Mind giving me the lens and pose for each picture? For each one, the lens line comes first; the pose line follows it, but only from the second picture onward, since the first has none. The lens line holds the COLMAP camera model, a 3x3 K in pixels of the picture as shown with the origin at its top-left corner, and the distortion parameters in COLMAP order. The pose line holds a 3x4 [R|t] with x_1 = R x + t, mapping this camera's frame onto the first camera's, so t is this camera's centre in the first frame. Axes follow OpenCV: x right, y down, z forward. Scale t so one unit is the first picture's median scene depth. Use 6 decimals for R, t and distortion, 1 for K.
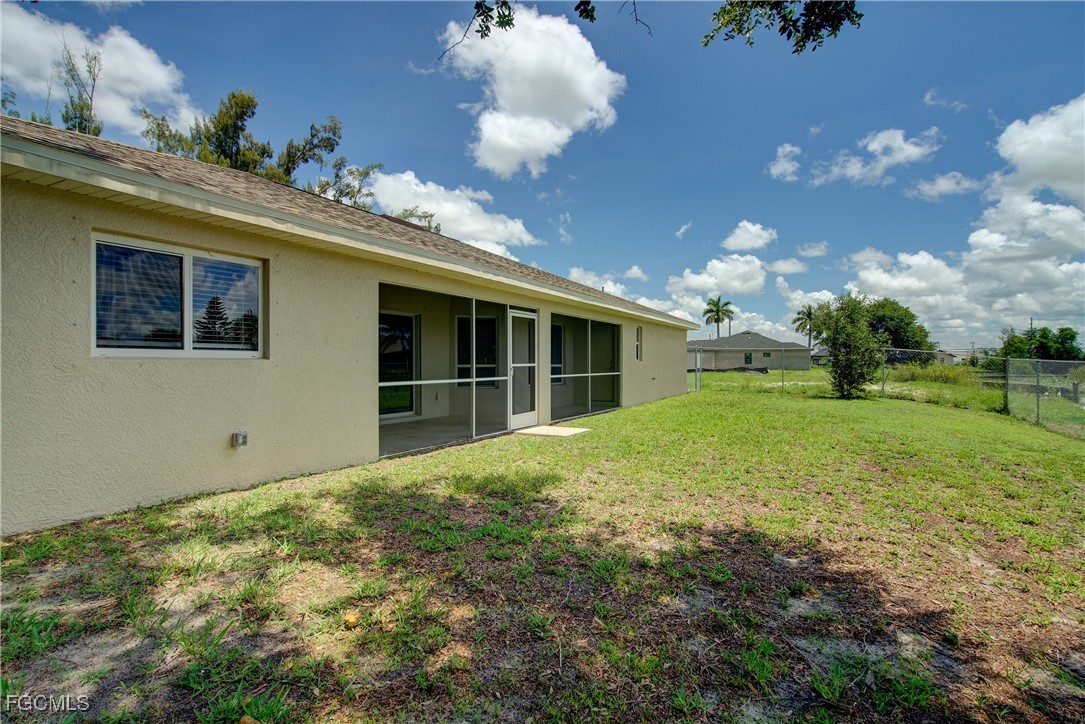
lens RADIAL K [[504.8, 0, 542.9], [0, 504.8, 365.5], [0, 0, 1]] dist [0.006838, -0.002561]
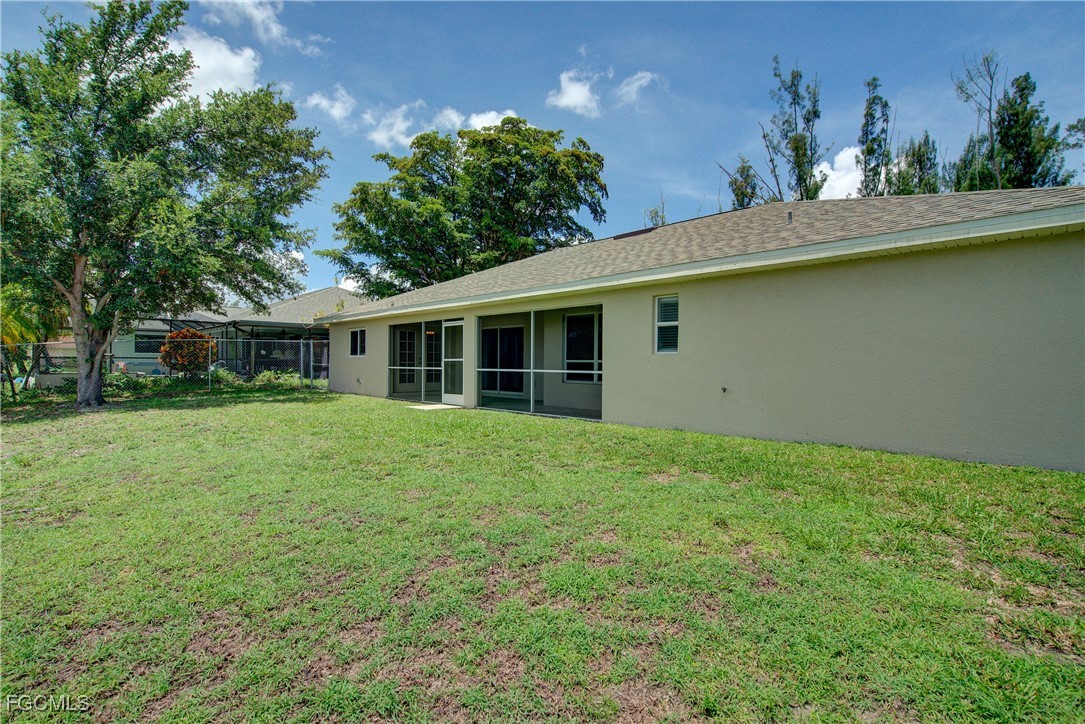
lens RADIAL K [[504.8, 0, 542.7], [0, 504.8, 358.8], [0, 0, 1]] dist [0.006838, -0.002561]
pose [[-0.223412, 0.010100, -0.974672, 1.311118], [0.005626, 0.999943, 0.009072, -0.015540], [0.974708, -0.003456, -0.223456, 1.603491]]
